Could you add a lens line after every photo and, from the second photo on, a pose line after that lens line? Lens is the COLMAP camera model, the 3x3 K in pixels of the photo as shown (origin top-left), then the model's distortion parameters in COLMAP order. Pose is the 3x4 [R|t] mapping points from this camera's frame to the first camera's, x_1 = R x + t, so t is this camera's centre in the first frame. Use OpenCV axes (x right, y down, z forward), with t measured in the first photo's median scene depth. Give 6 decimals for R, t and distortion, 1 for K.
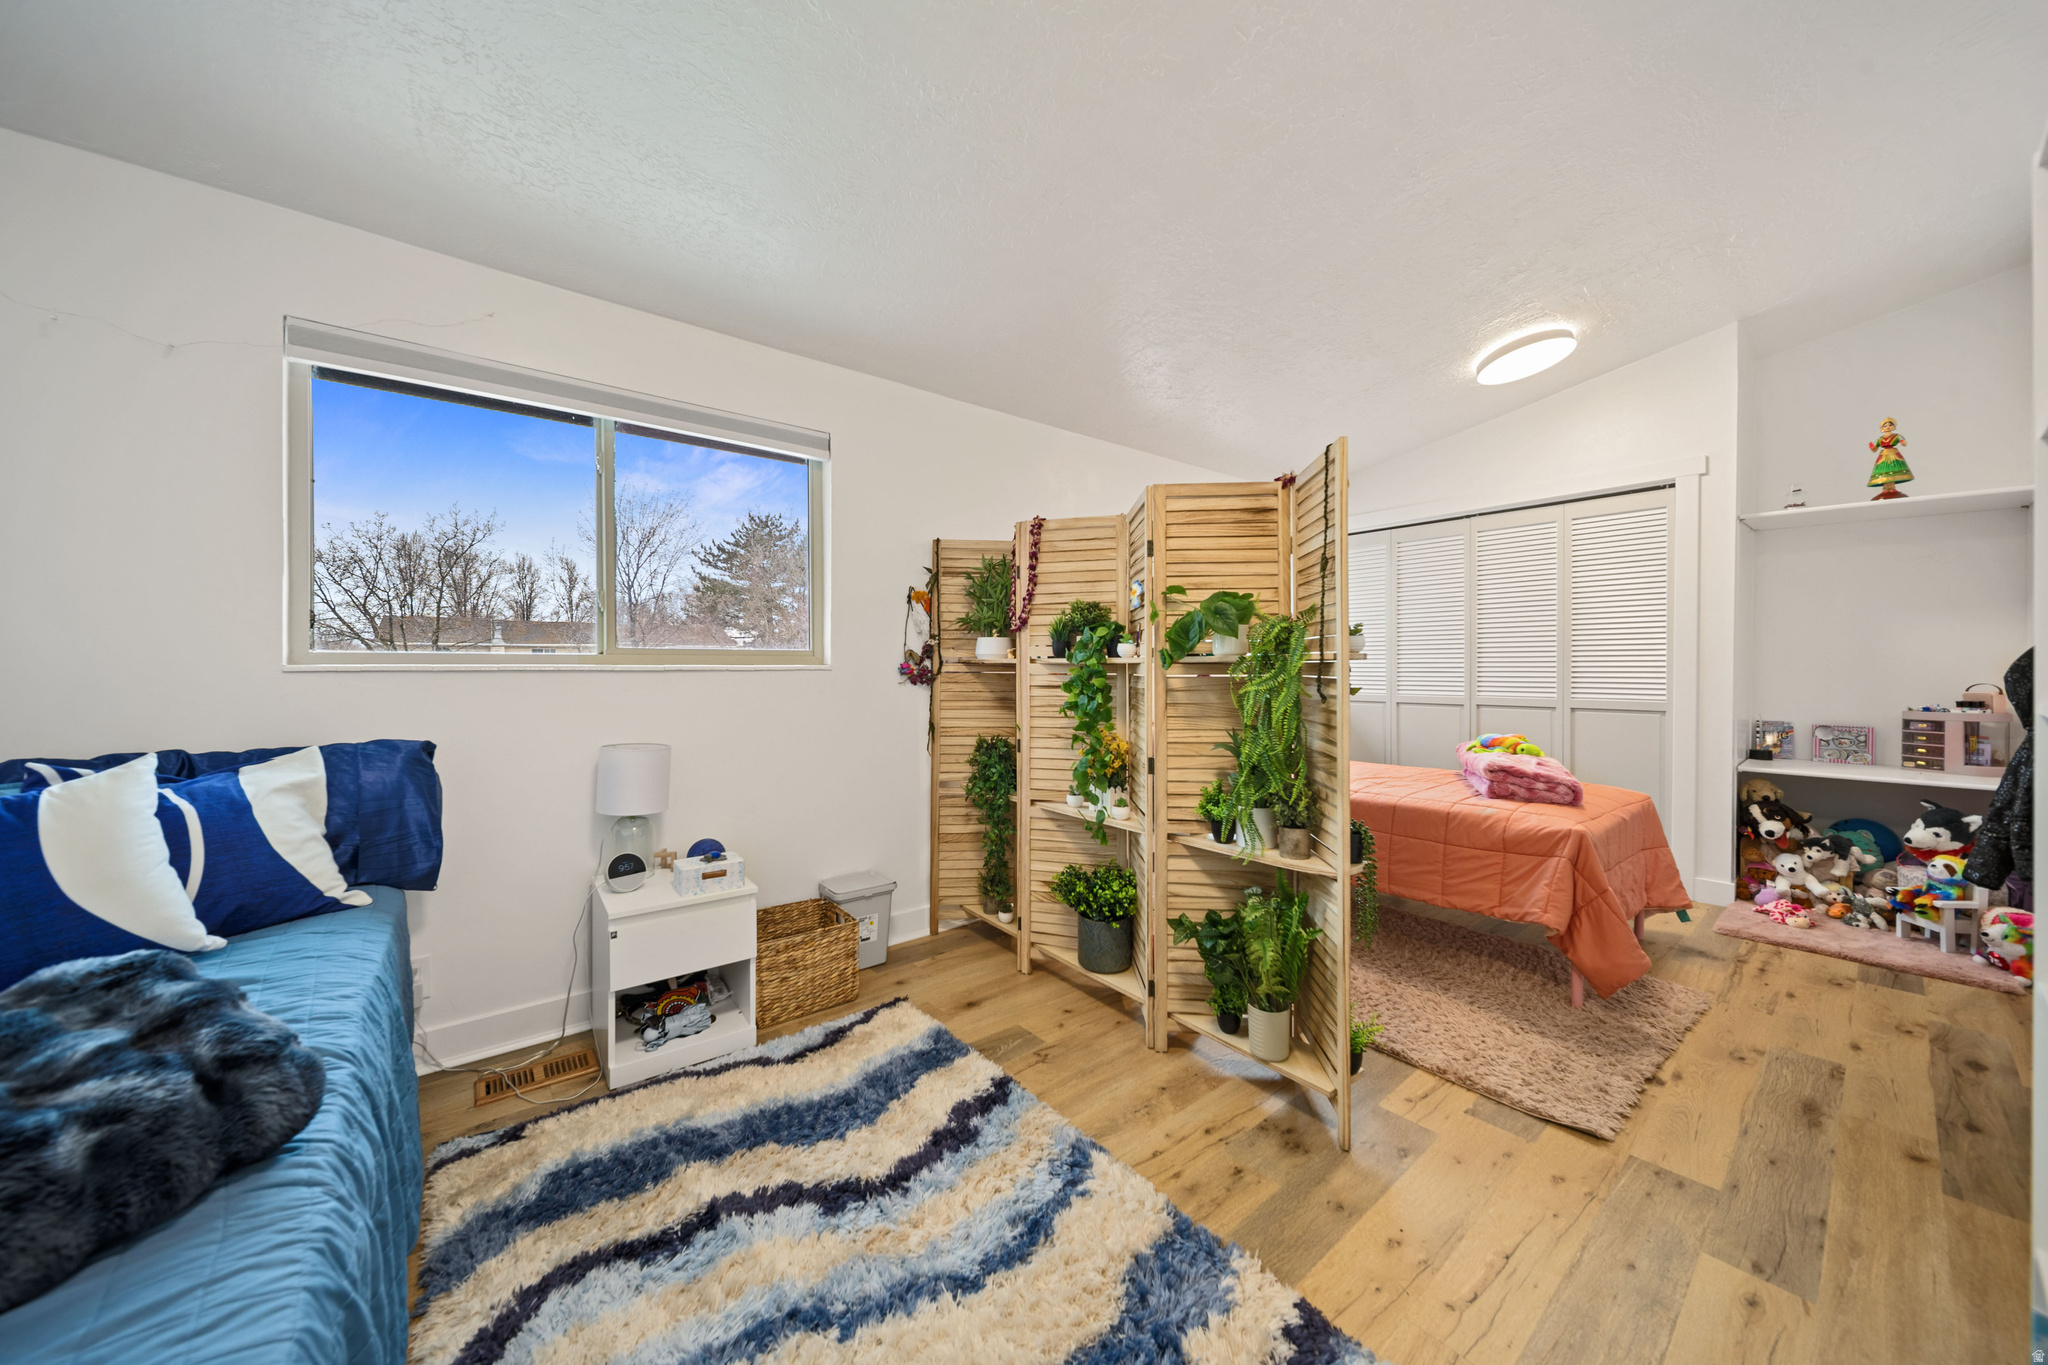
lens RADIAL K [[714.6, 0, 984.0], [0, 714.6, 673.8], [0, 0, 1]] dist [-0.001349, -0.000112]
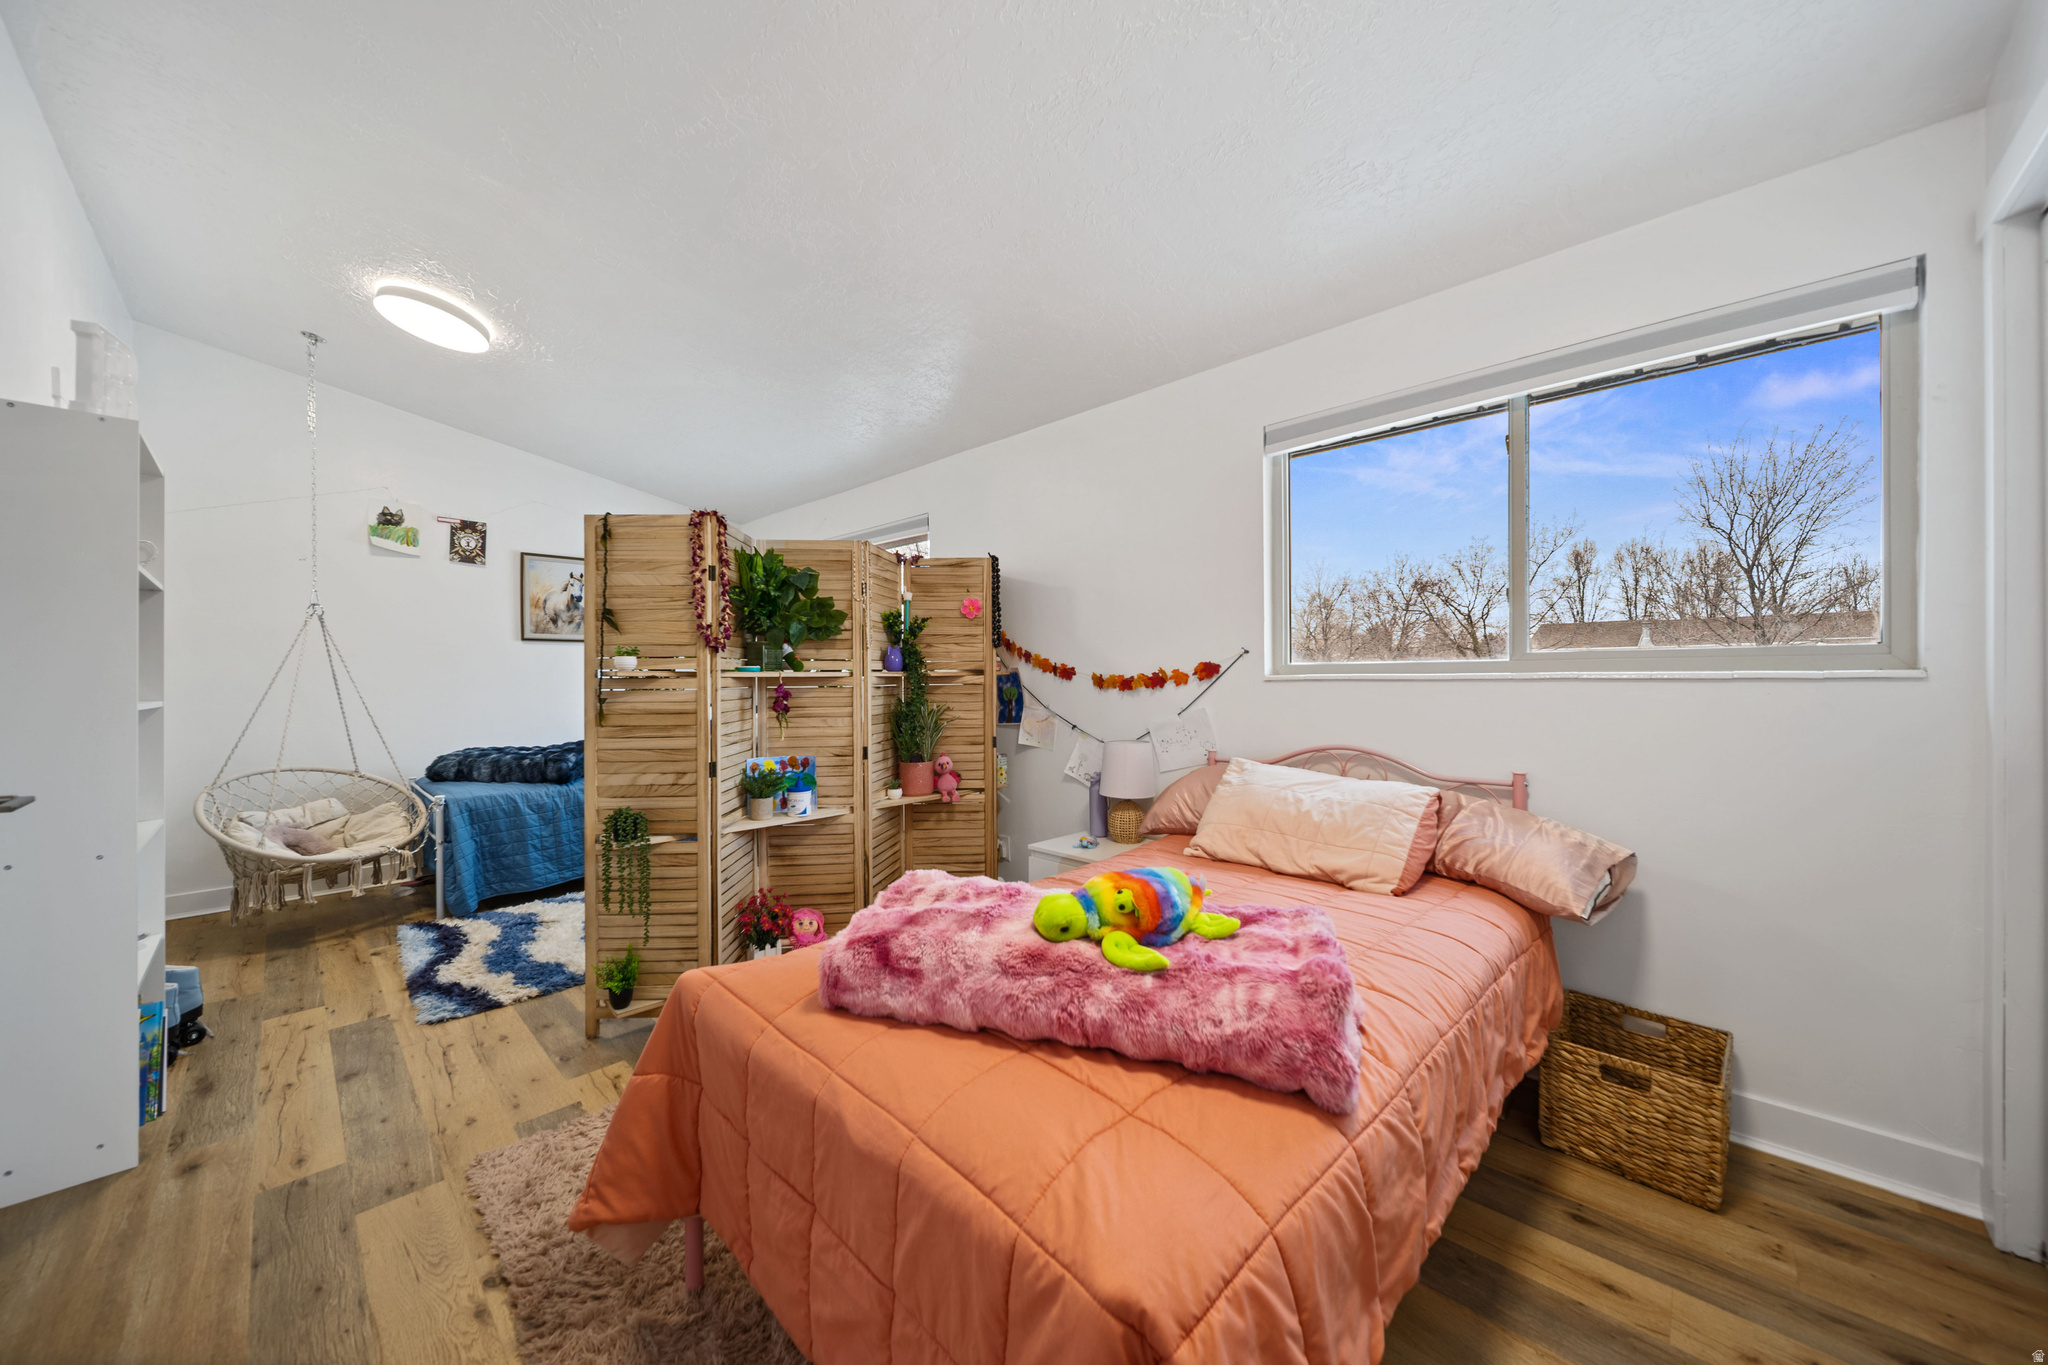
lens RADIAL K [[714.6, 0, 984.0], [0, 714.6, 673.8], [0, 0, 1]] dist [-0.001349, -0.000112]
pose [[0.113471, -0.010492, -0.993486, 0.394567], [-0.004830, 0.999927, -0.011111, 0.002760], [0.993530, 0.006060, 0.113412, 0.326534]]
